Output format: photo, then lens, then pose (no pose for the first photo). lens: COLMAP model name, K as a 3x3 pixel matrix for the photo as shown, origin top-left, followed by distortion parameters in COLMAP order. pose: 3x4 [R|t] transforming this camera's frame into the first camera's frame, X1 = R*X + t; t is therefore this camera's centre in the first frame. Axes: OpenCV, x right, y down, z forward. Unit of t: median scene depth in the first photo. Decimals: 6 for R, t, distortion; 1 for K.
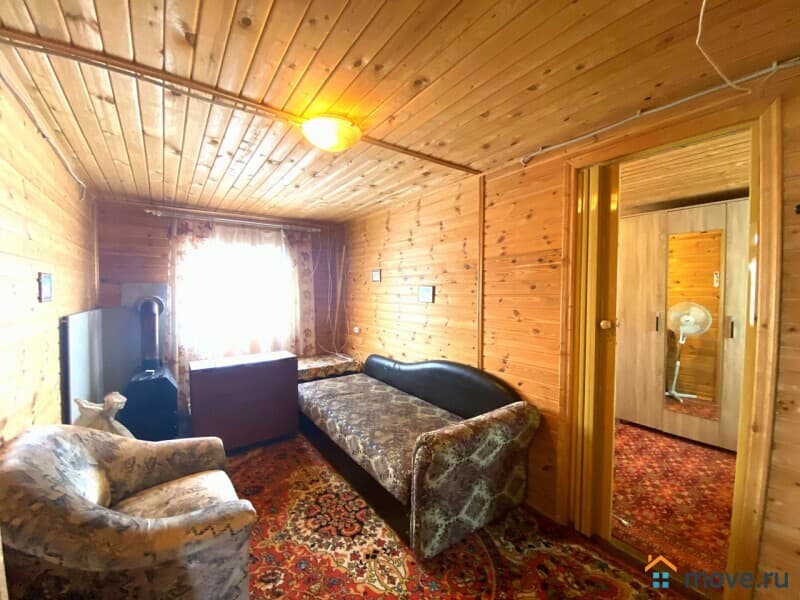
lens RADIAL K [[322.0, 0, 398.5], [0, 322.0, 299.4], [0, 0, 1]] dist [0.024486, -0.022717]
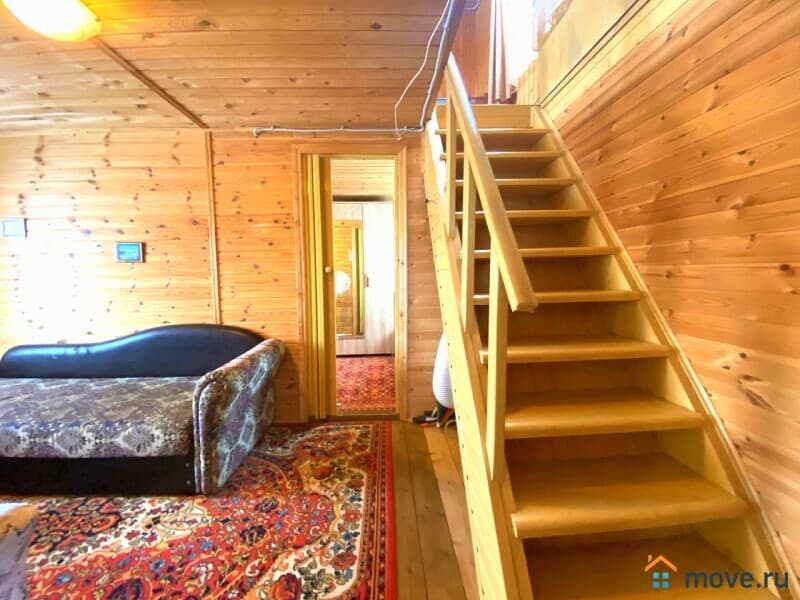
lens RADIAL K [[322.0, 0, 398.5], [0, 322.0, 299.4], [0, 0, 1]] dist [0.024486, -0.022717]
pose [[0.550959, -0.073713, 0.831271, -0.344956], [0.035644, 0.997261, 0.064807, 0.110593], [-0.833771, -0.006077, 0.552077, -0.057569]]
